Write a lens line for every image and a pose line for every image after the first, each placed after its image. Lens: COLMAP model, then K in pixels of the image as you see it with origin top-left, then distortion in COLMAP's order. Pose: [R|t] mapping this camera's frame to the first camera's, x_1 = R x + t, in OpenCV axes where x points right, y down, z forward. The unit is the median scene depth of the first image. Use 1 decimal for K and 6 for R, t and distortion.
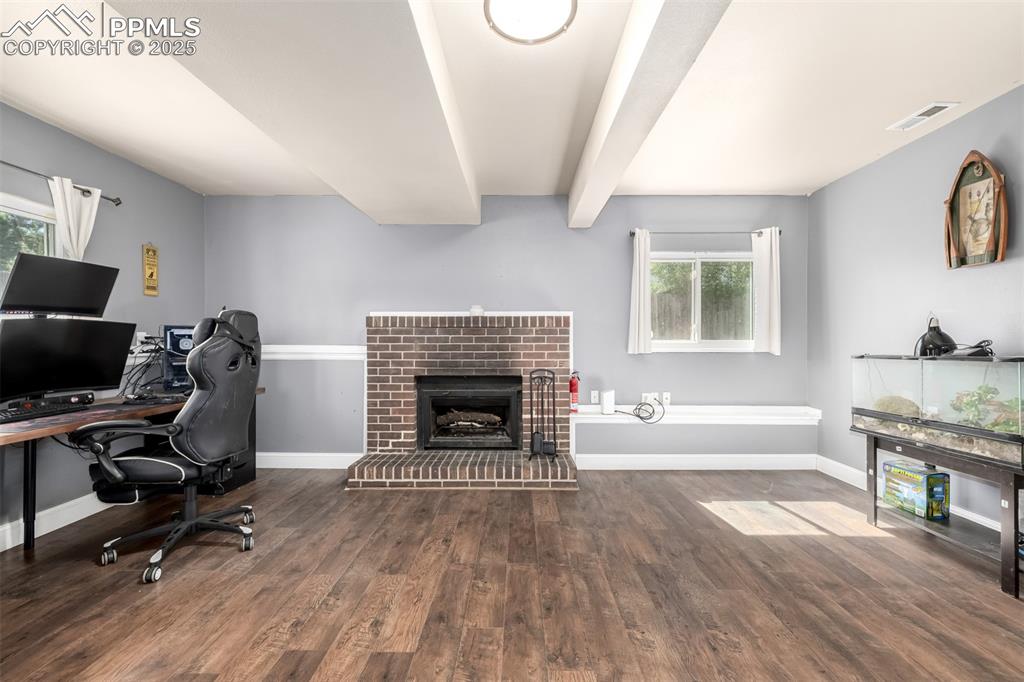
lens RADIAL K [[432.9, 0, 514.0], [0, 432.9, 340.0], [0, 0, 1]] dist [-0.000395, 0.000301]
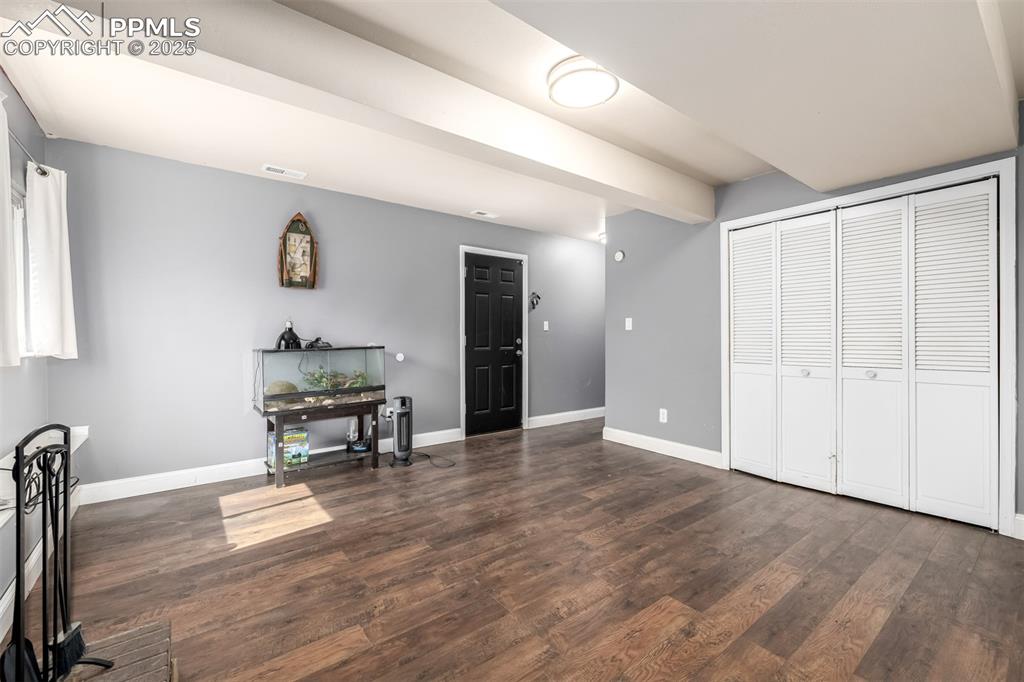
lens RADIAL K [[432.9, 0, 512.3], [0, 432.9, 340.5], [0, 0, 1]] dist [-0.000395, 0.000301]
pose [[-0.625395, -0.005994, 0.780285, -0.664856], [-0.003249, 0.999982, 0.005078, 0.001209], [-0.780302, 0.000640, -0.625403, 1.545846]]
